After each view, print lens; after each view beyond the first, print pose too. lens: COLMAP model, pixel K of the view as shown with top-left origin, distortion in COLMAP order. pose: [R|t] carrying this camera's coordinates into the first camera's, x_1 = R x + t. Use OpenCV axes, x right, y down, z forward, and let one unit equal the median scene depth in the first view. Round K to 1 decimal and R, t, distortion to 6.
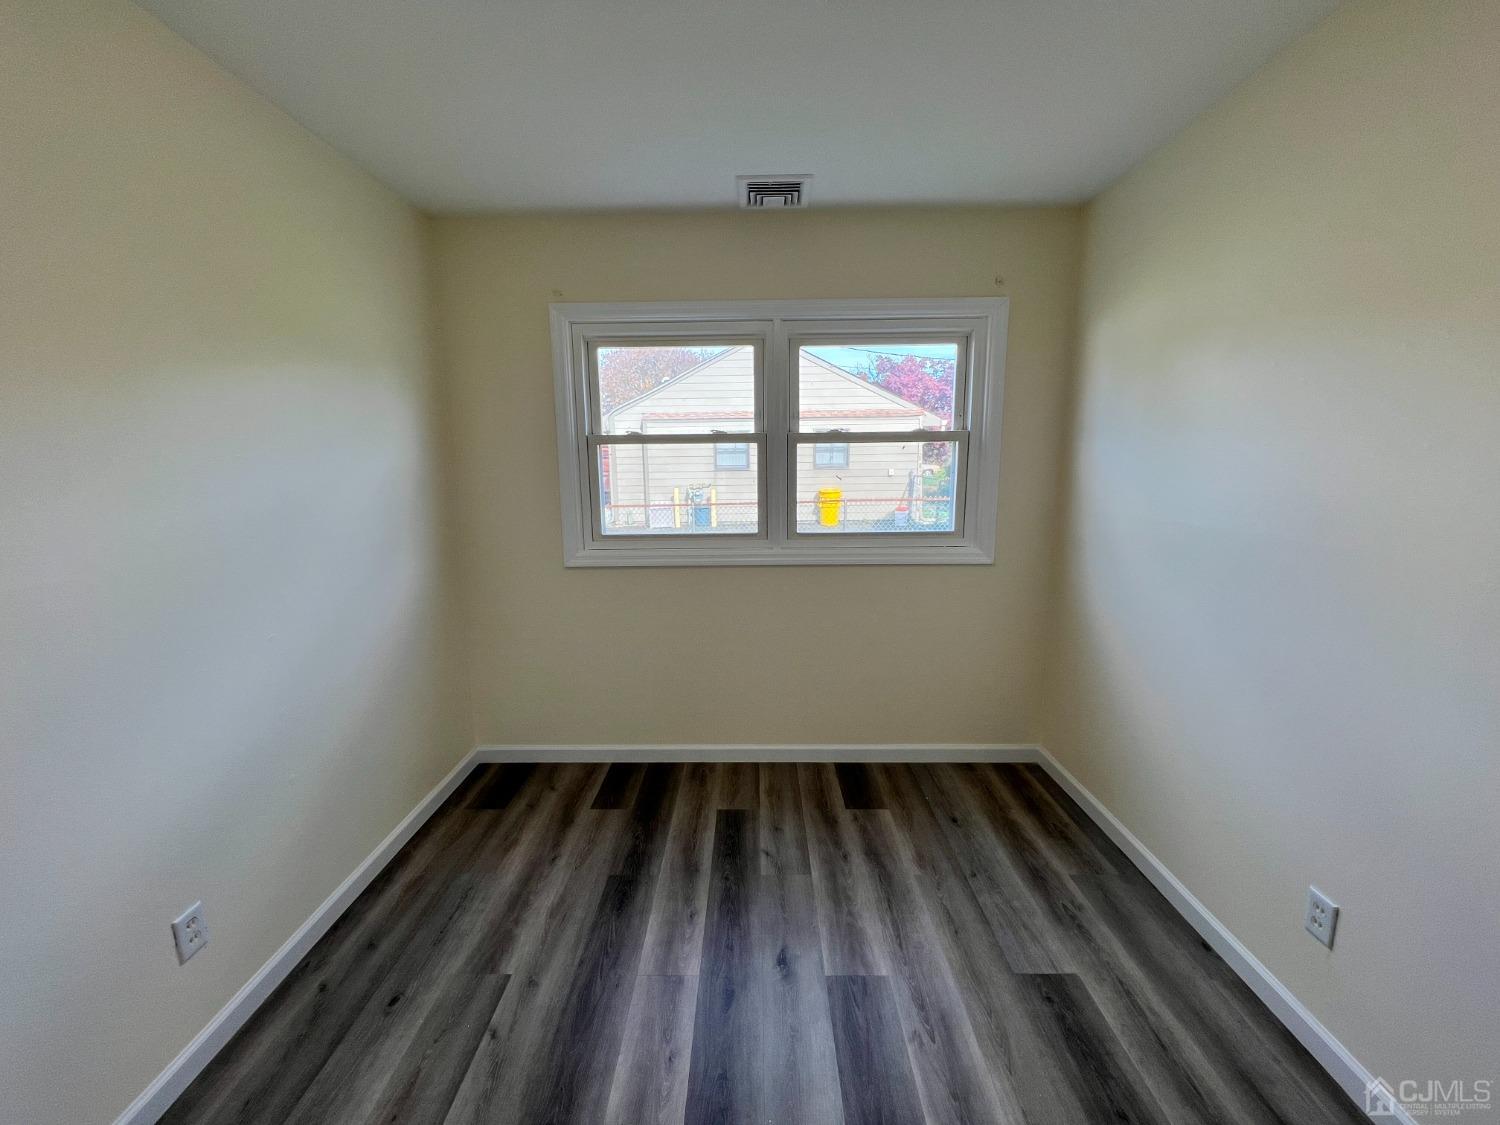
lens RADIAL K [[598.9, 0, 746.8], [0, 598.9, 556.8], [0, 0, 1]] dist [-0.000821, -0.000064]
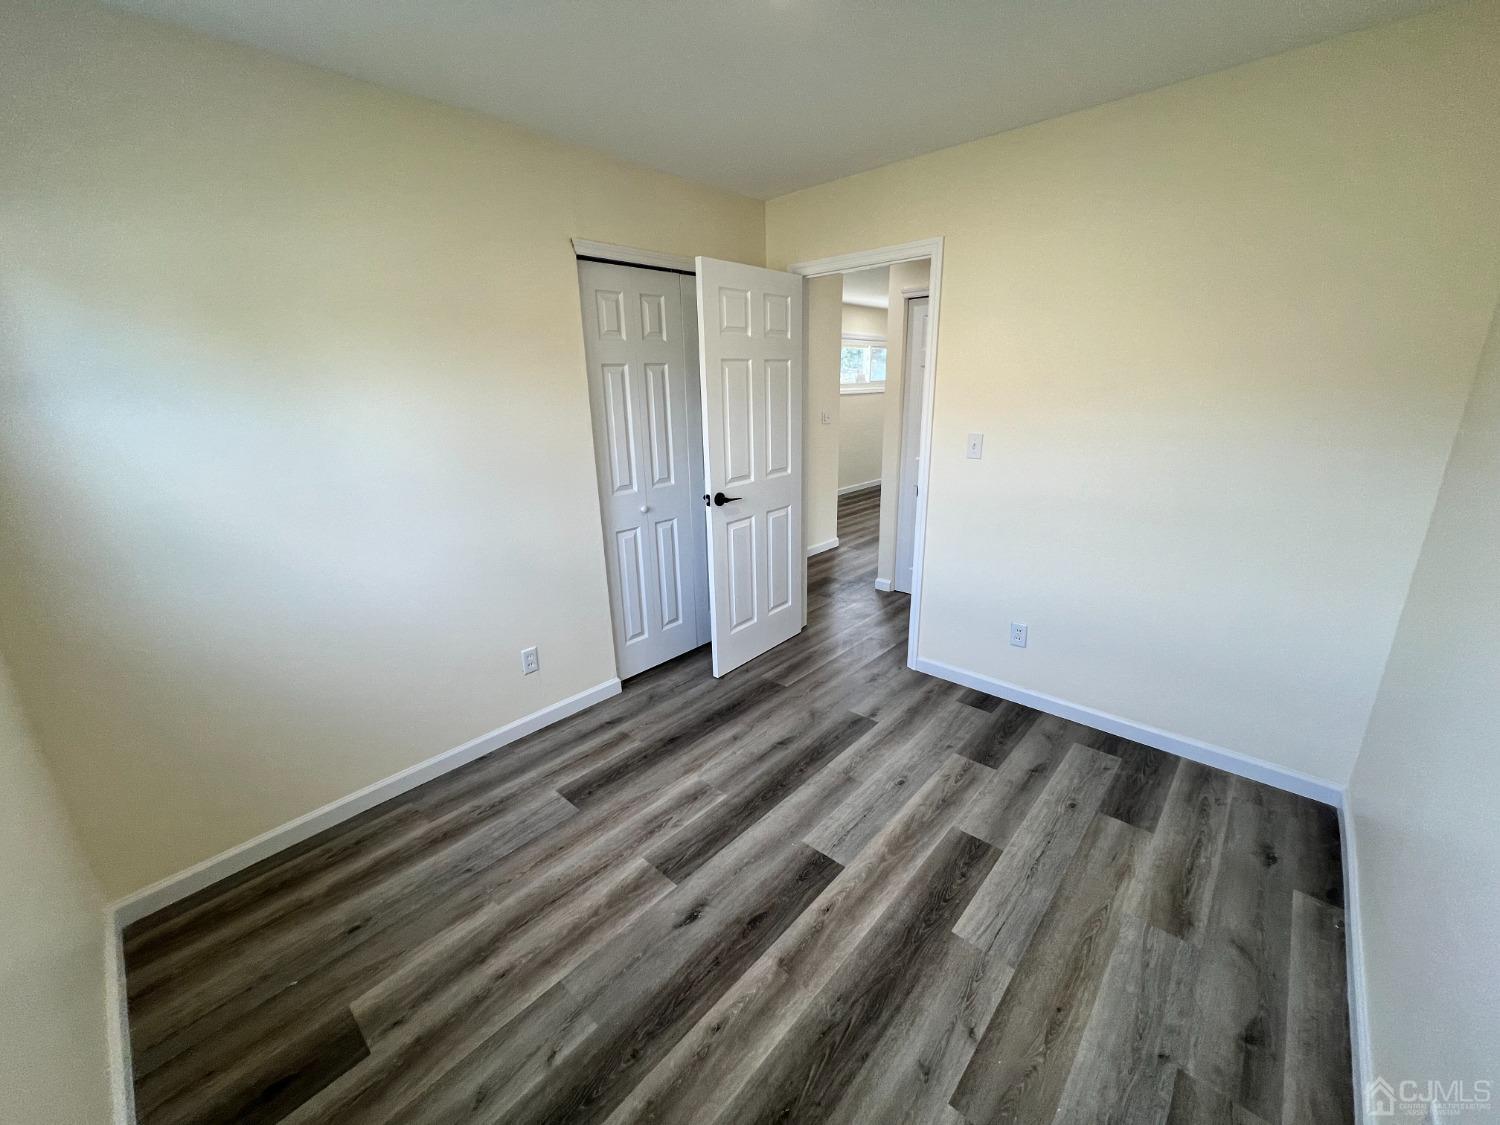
lens RADIAL K [[598.9, 0, 746.8], [0, 598.9, 556.8], [0, 0, 1]] dist [-0.000821, -0.000064]
pose [[-0.745646, -0.161211, 0.646547, -0.555880], [0.144561, 0.908047, 0.393131, -0.259864], [-0.650472, 0.386602, -0.653778, 1.335652]]
